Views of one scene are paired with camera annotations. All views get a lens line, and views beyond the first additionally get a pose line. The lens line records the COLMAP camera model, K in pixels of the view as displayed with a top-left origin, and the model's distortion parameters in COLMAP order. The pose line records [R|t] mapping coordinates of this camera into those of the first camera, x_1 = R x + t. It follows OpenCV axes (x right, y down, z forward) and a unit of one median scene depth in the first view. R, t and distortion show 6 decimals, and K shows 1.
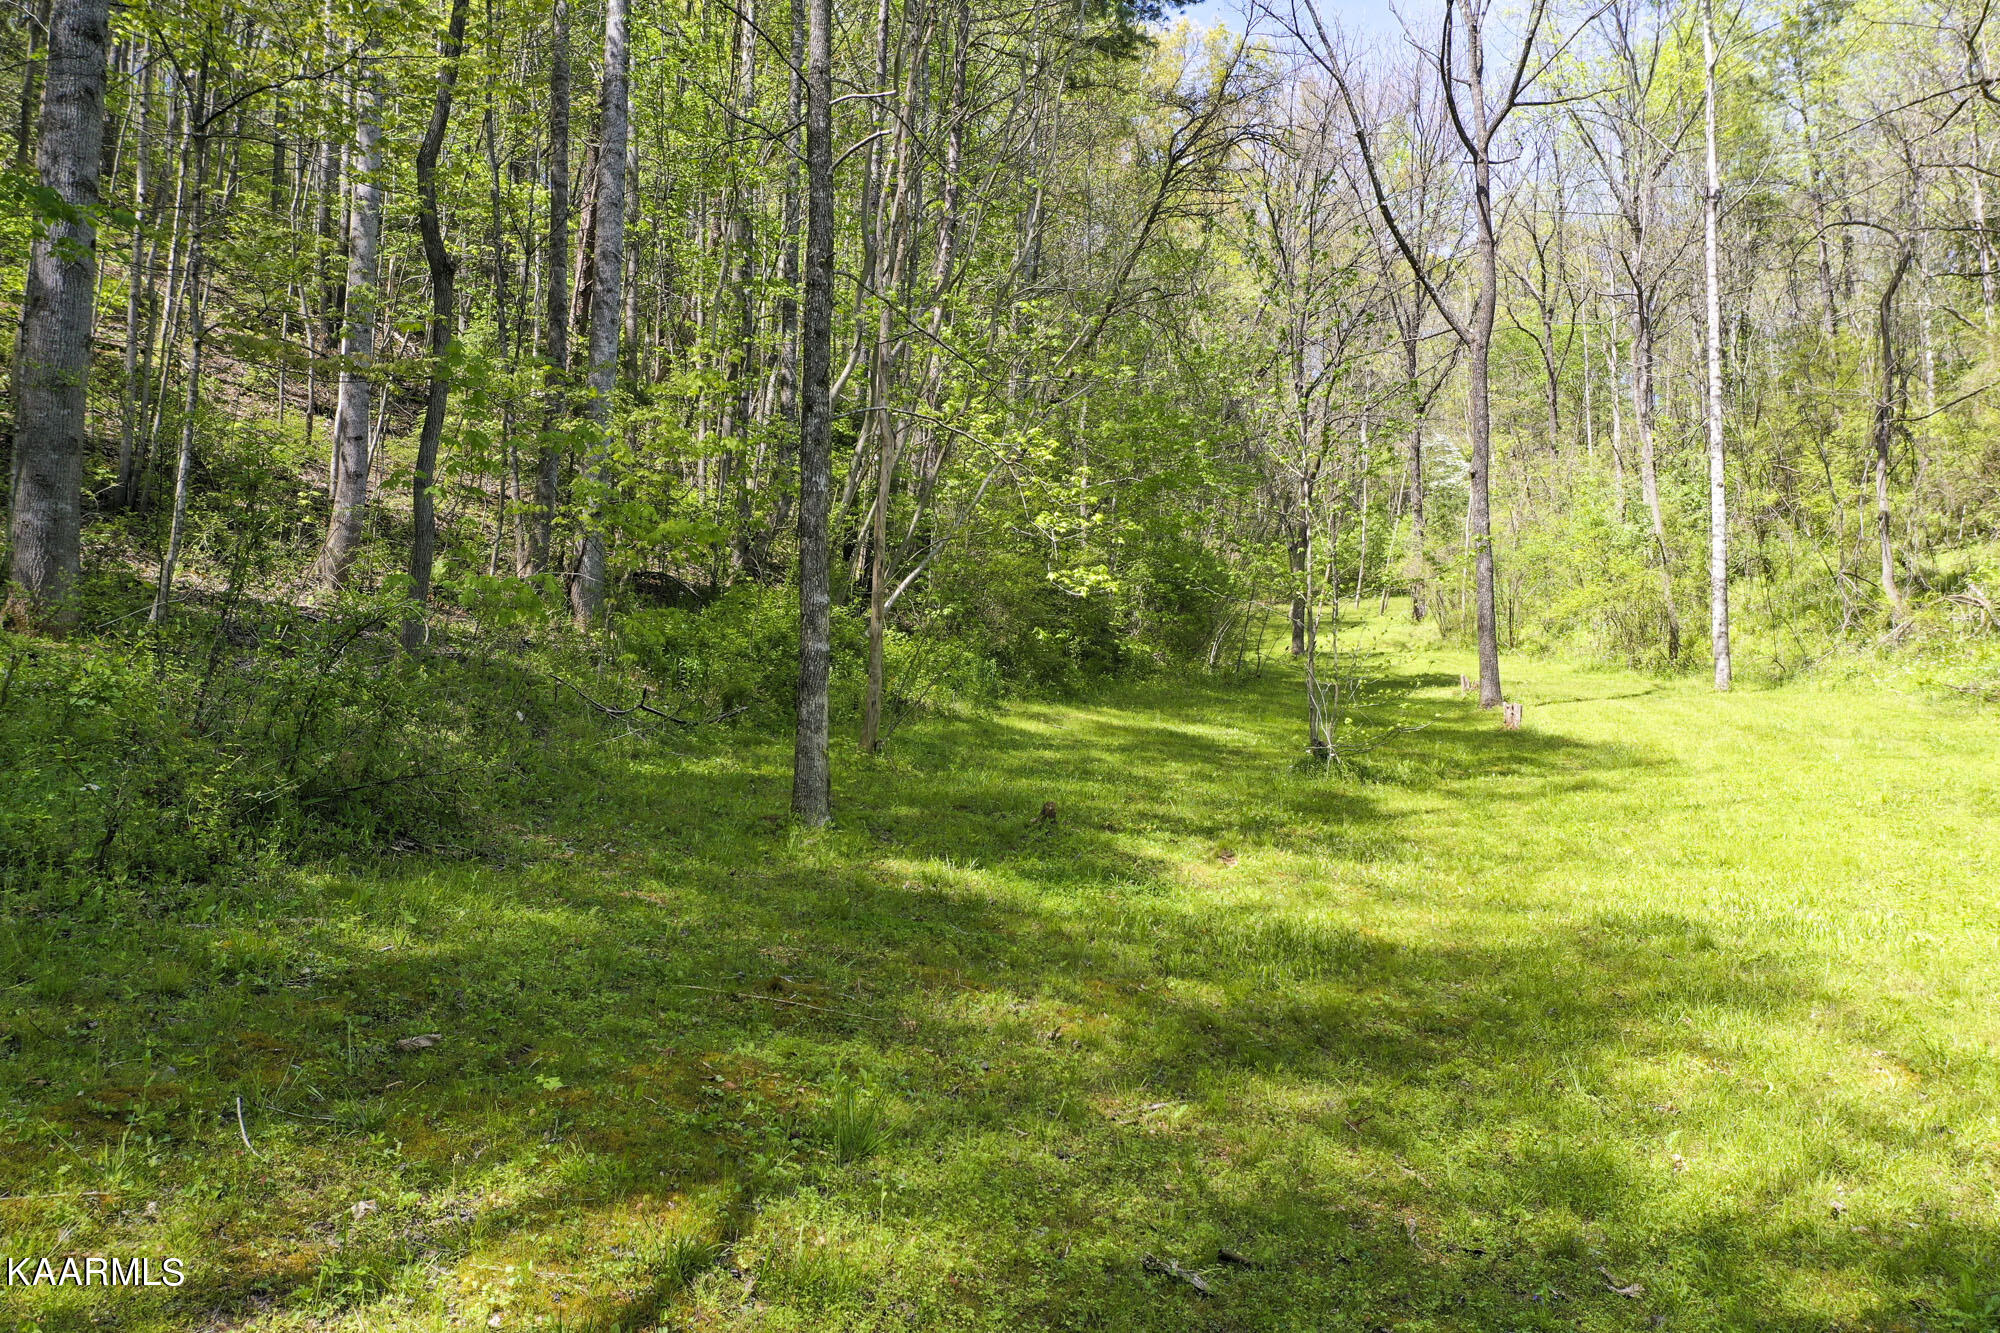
lens RADIAL K [[1567.3, 0, 997.3], [0, 1567.3, 666.4], [0, 0, 1]] dist [-0.009708, -0.000164]
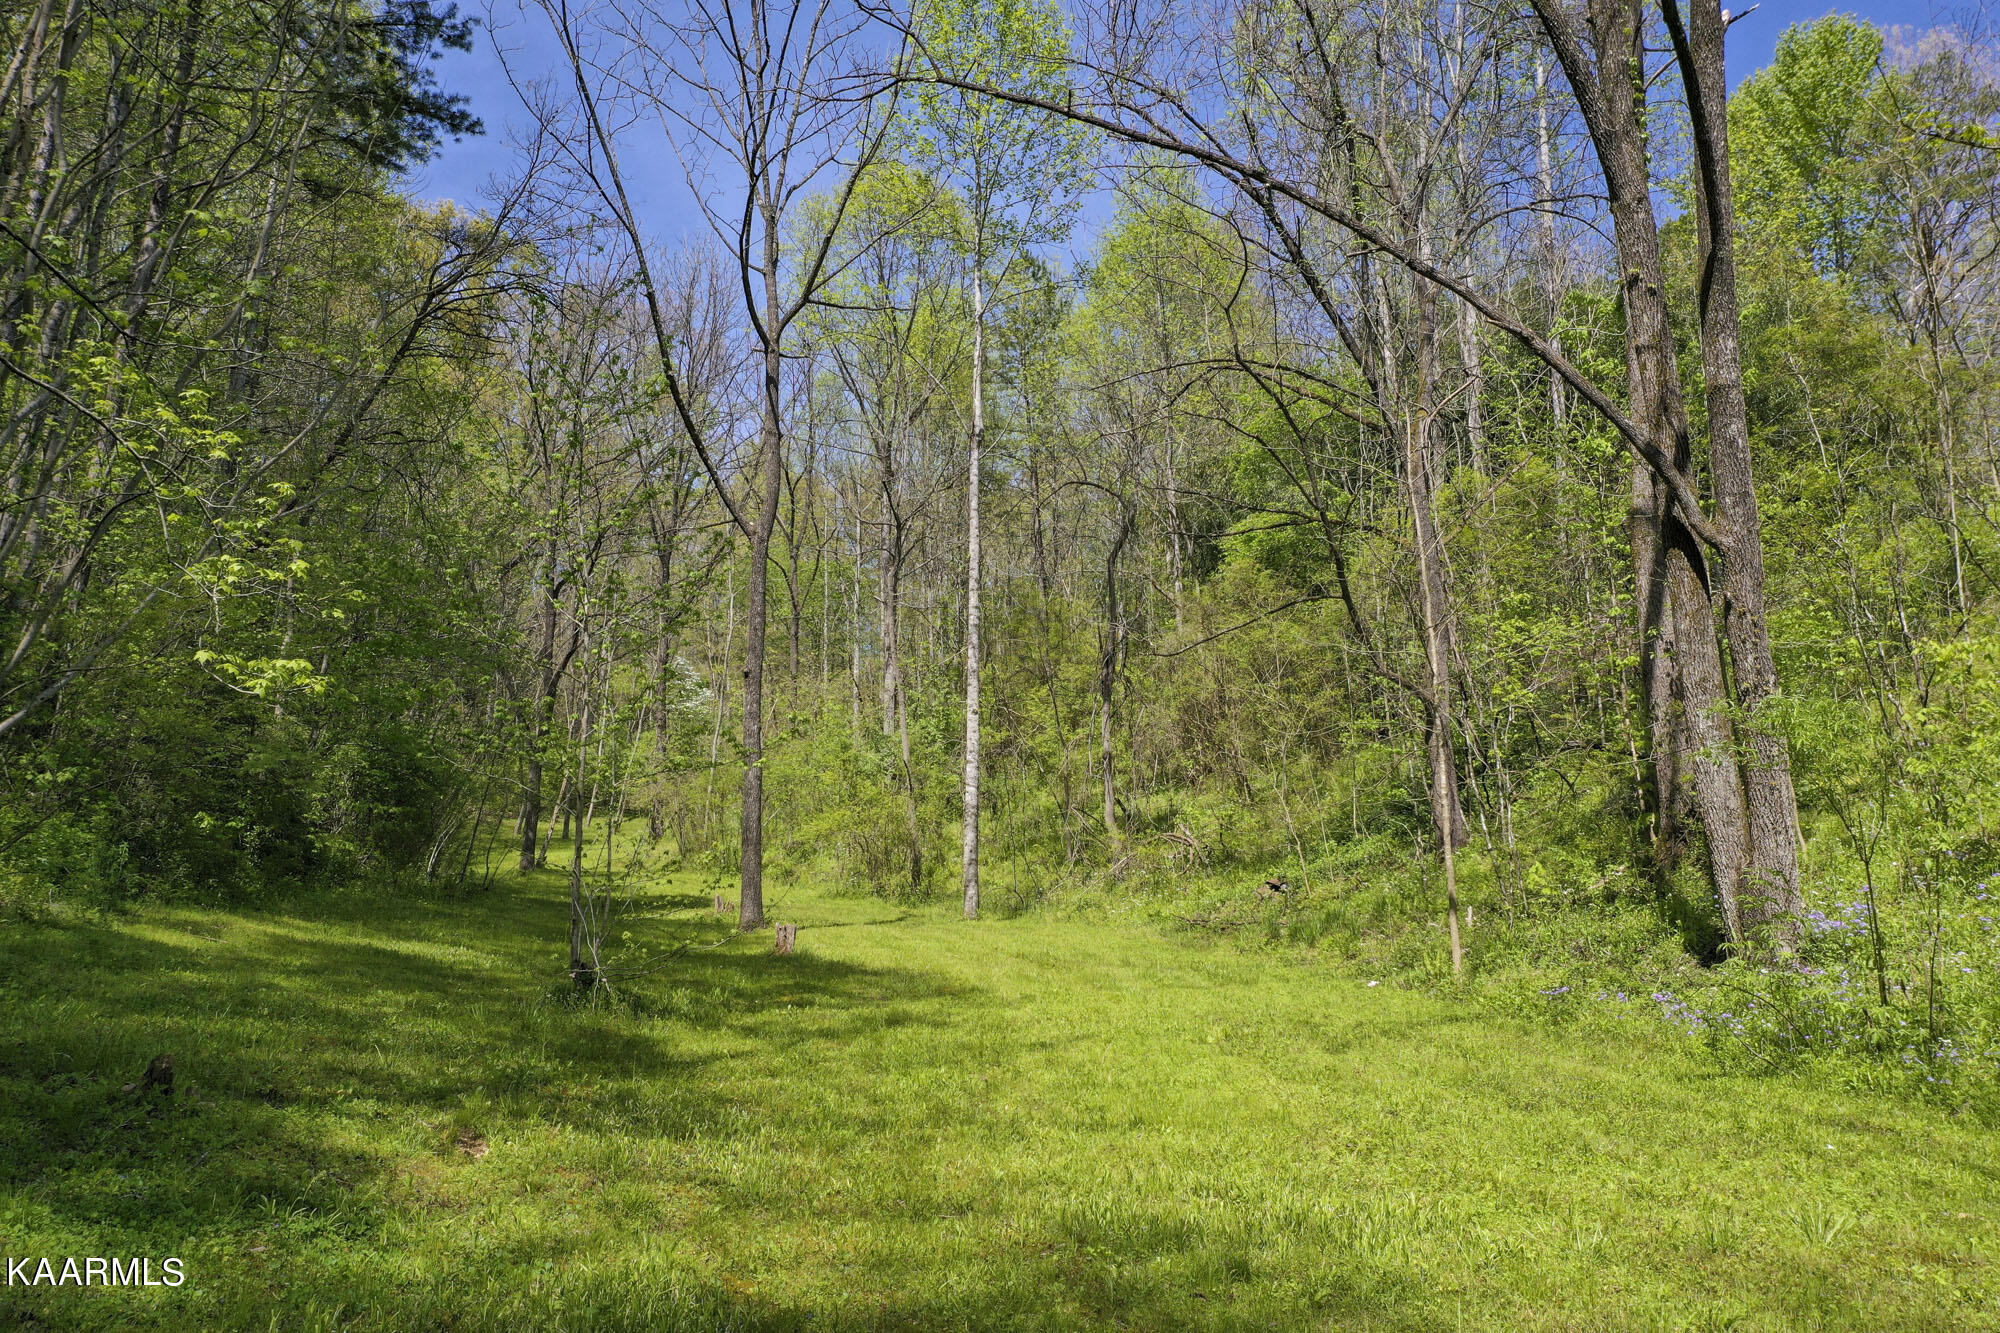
lens RADIAL K [[1568.5, 0, 1000.0], [0, 1568.5, 666.5], [0, 0, 1]] dist [-0.008573, 0.000895]
pose [[0.882175, 0.097240, 0.460773, 0.013197], [-0.029979, 0.988060, -0.151122, 0.011308], [-0.469966, 0.119502, 0.874558, 0.167209]]
